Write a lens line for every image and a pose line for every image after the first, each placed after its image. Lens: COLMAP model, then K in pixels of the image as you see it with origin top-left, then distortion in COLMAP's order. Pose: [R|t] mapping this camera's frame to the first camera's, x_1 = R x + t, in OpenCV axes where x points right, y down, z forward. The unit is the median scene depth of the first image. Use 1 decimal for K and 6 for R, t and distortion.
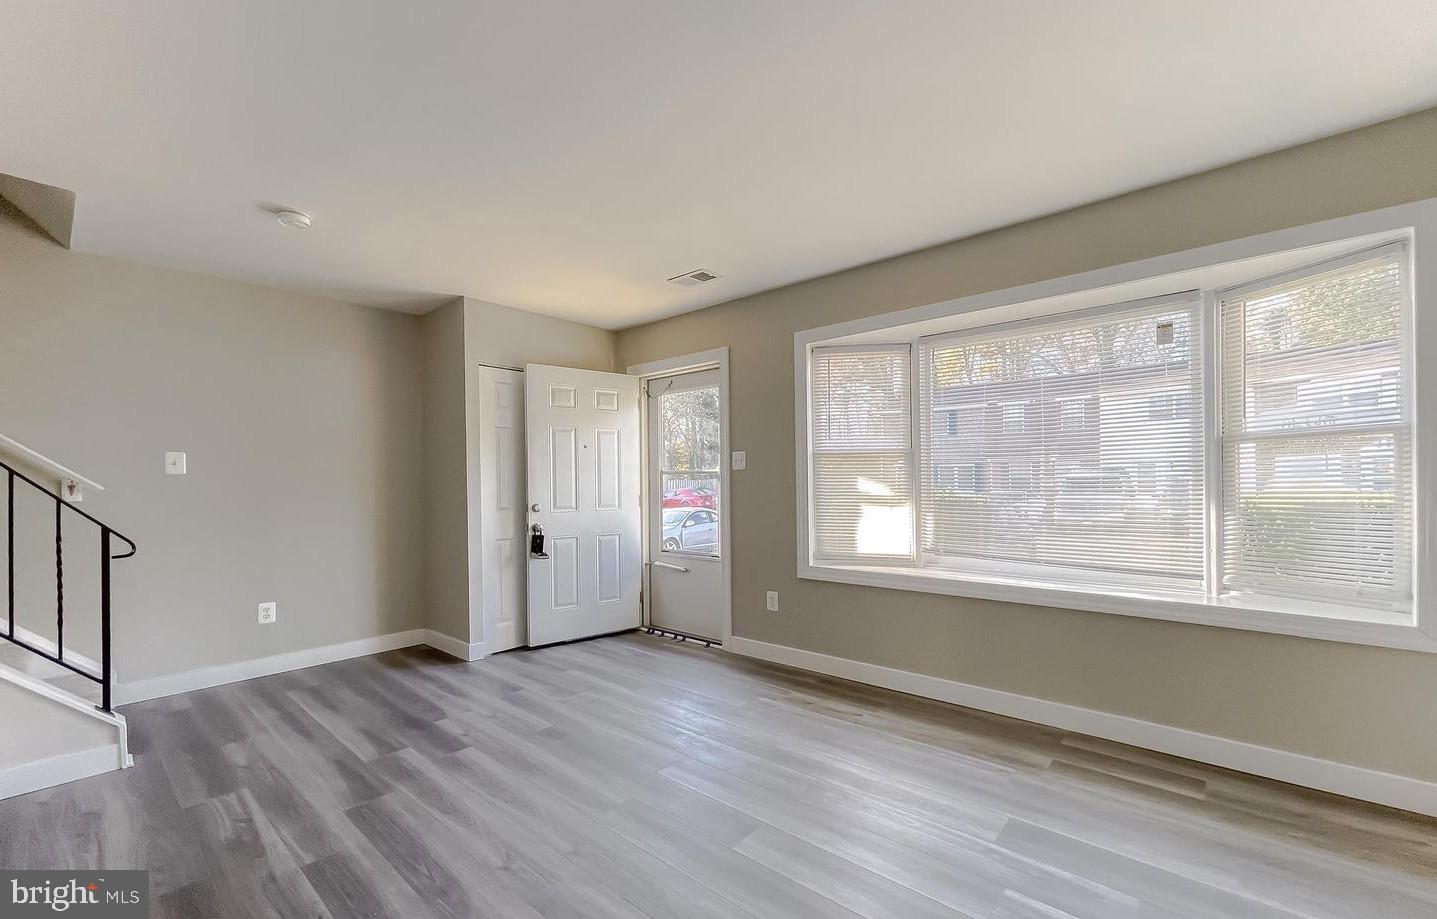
lens RADIAL K [[595.4, 0, 712.0], [0, 595.4, 483.1], [0, 0, 1]] dist [0.001227, 0.000275]
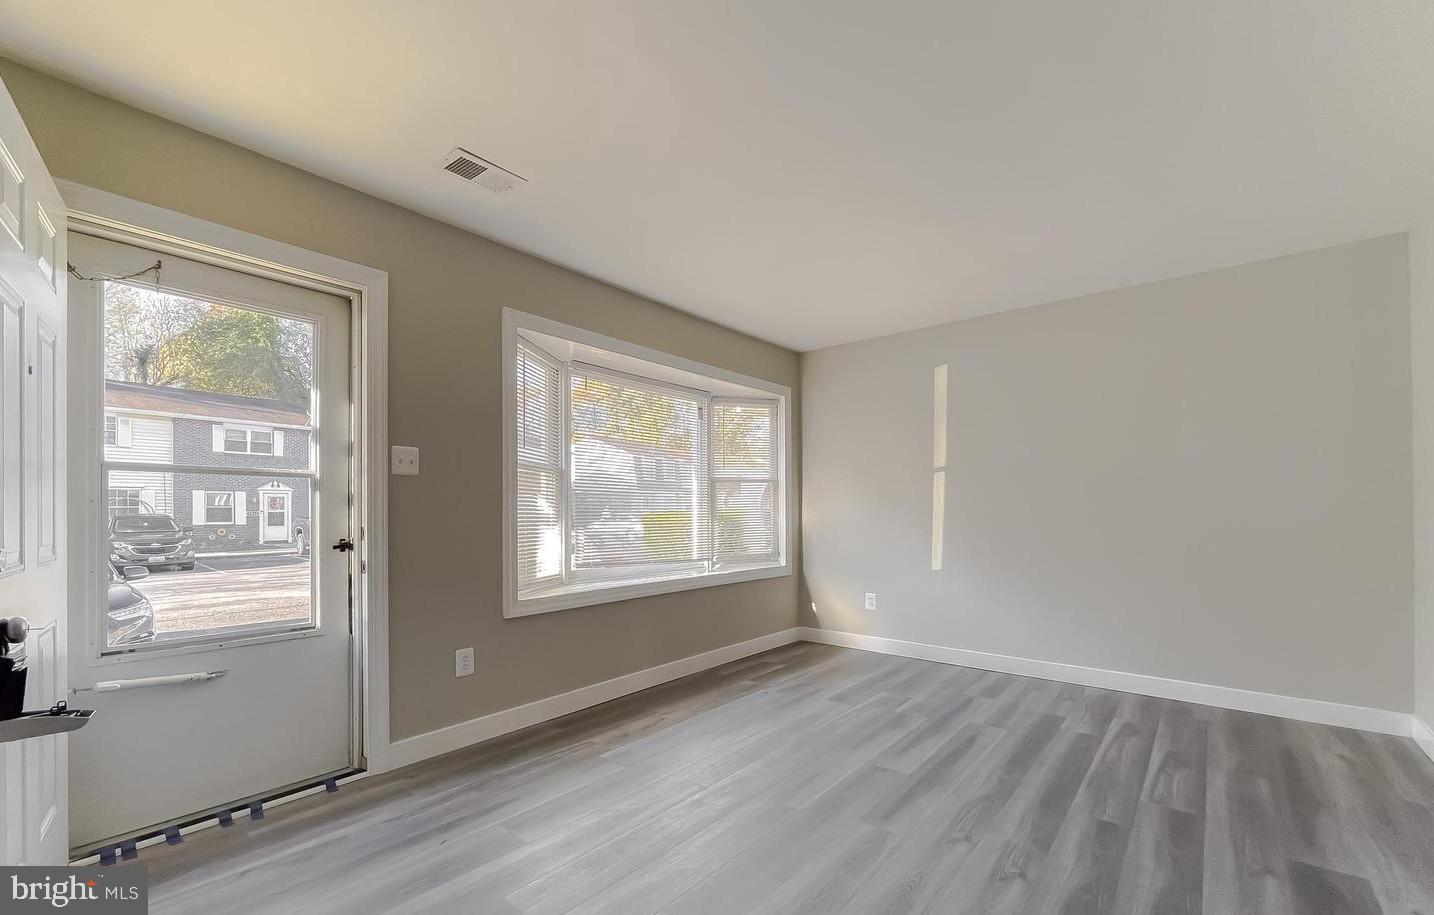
lens RADIAL K [[600.3, 0, 700.8], [0, 600.3, 513.9], [0, 0, 1]] dist [0.000685, 0.000113]
pose [[-0.019381, 0.005835, 0.999795, -0.721282], [0.005422, 0.999969, -0.005731, 0.029141], [-0.999797, 0.005310, -0.019412, 0.838473]]
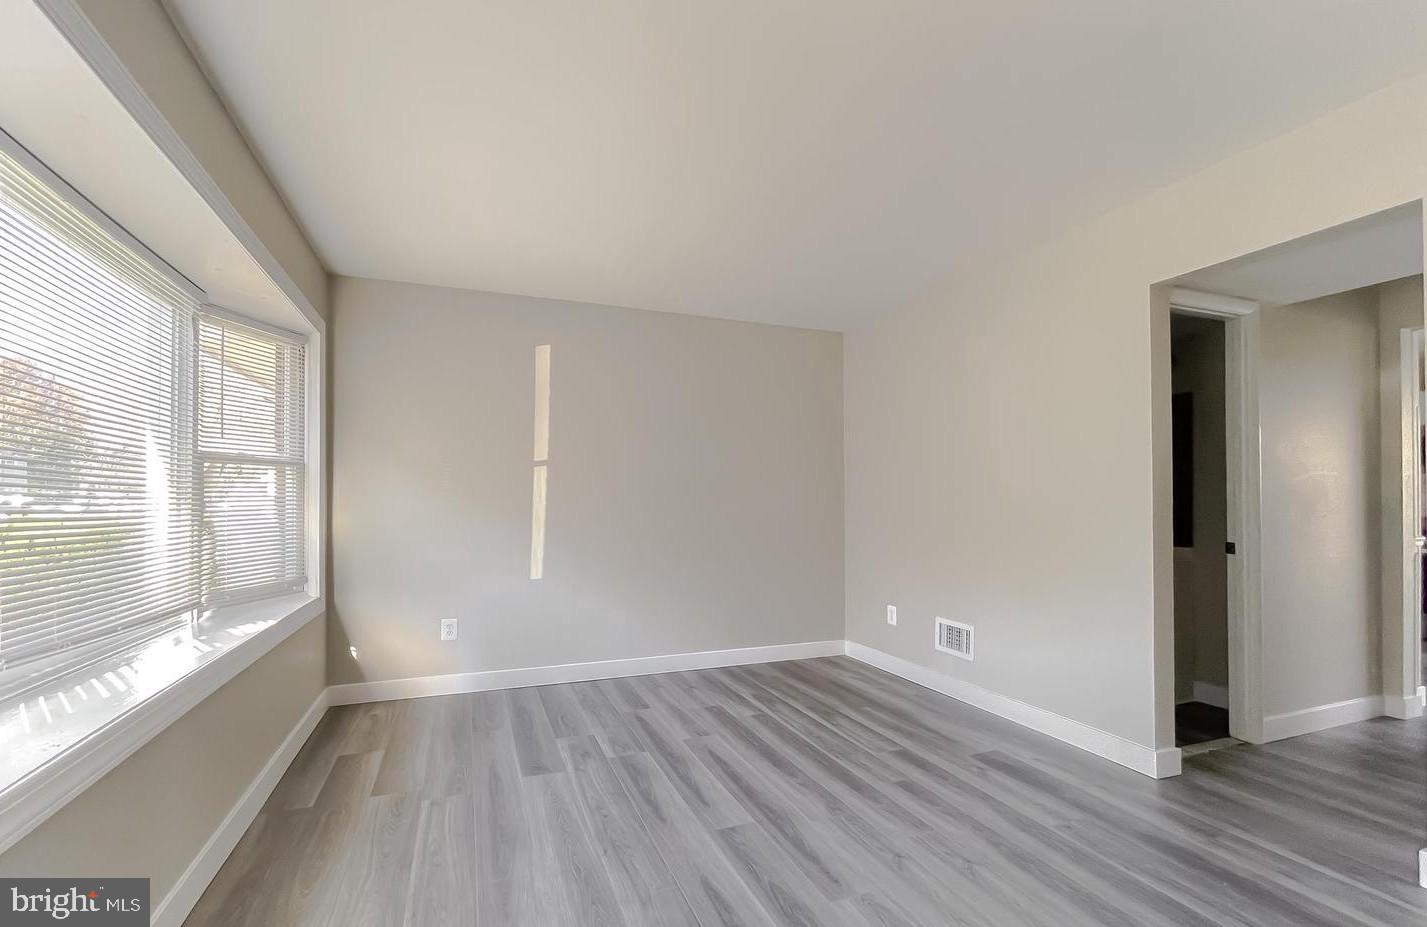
lens RADIAL K [[609.9, 0, 692.0], [0, 609.9, 501.1], [0, 0, 1]] dist [-0.001868, -0.000035]
pose [[-0.884395, 0.015022, 0.466498, -0.230275], [0.012008, 0.999883, -0.009433, 0.014331], [-0.466585, -0.002741, -0.884472, 1.170845]]
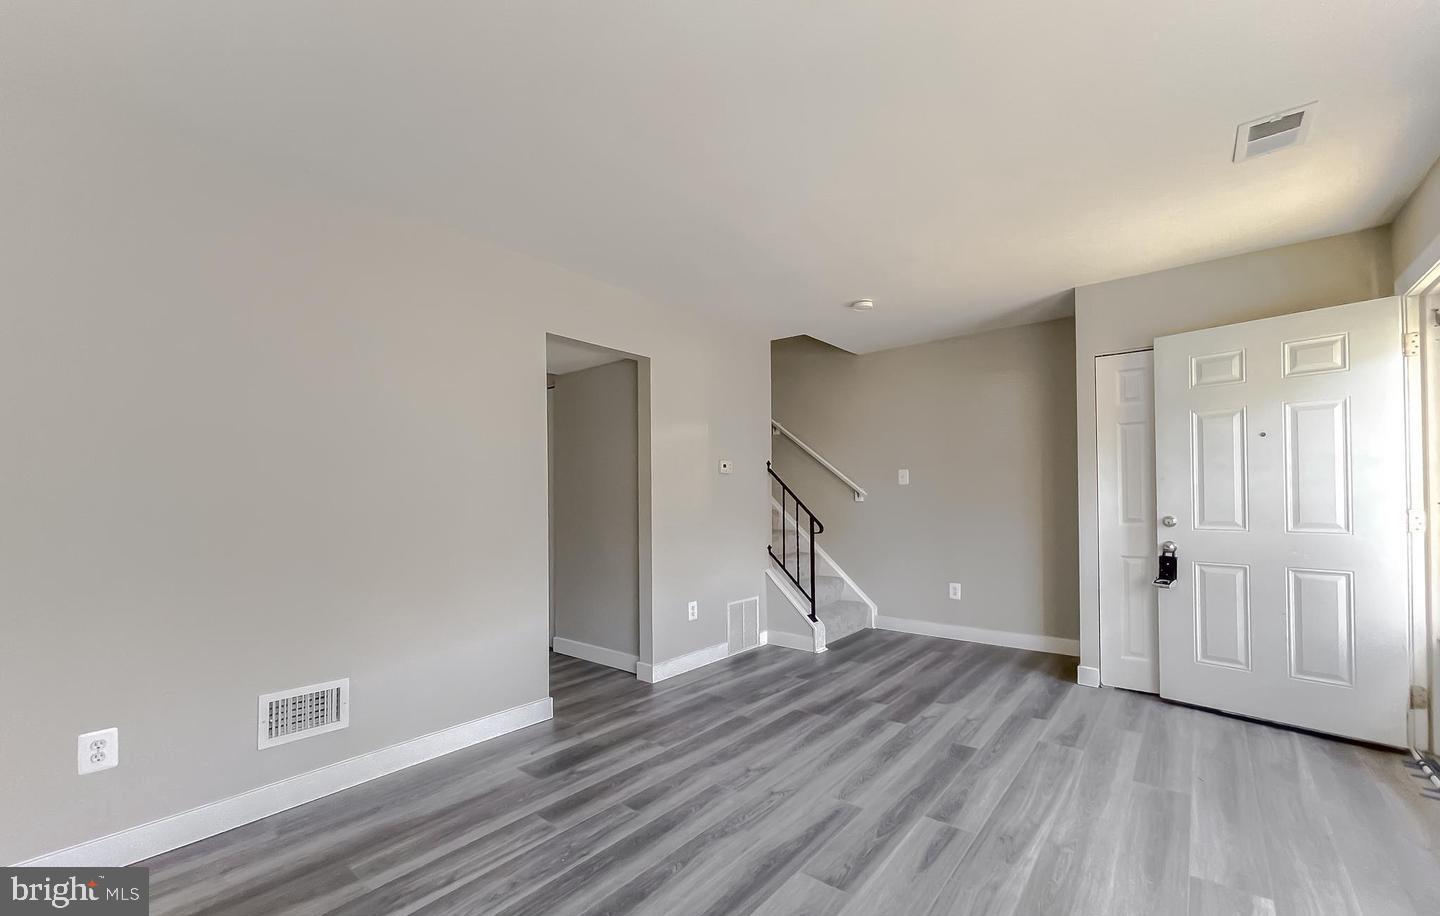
lens RADIAL K [[589.3, 0, 714.6], [0, 589.3, 486.1], [0, 0, 1]] dist [-0.002544, -0.000127]
pose [[0.041768, -0.007179, -0.999102, 0.557210], [0.007430, 0.999949, -0.006874, -0.004450], [0.999100, -0.007137, 0.041820, 0.471703]]
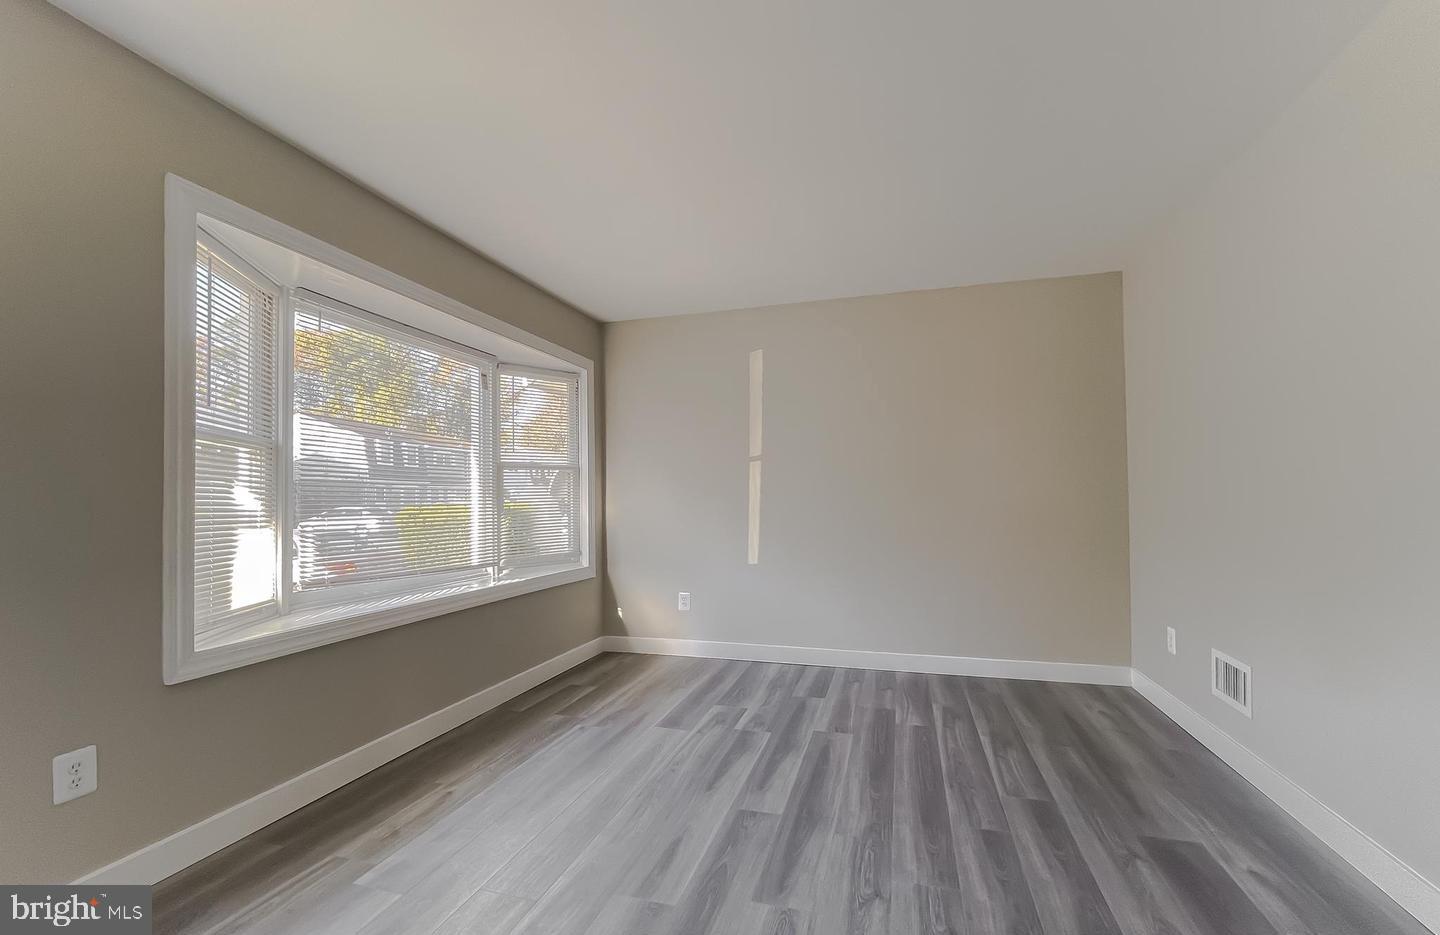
lens RADIAL K [[607.8, 0, 723.4], [0, 607.8, 490.8], [0, 0, 1]] dist [-0.000557, 0.000013]
pose [[-0.431003, 0.028564, 0.901899, -0.537766], [0.015962, 0.999584, -0.024030, 0.024804], [-0.902210, 0.004039, -0.431279, 0.895685]]
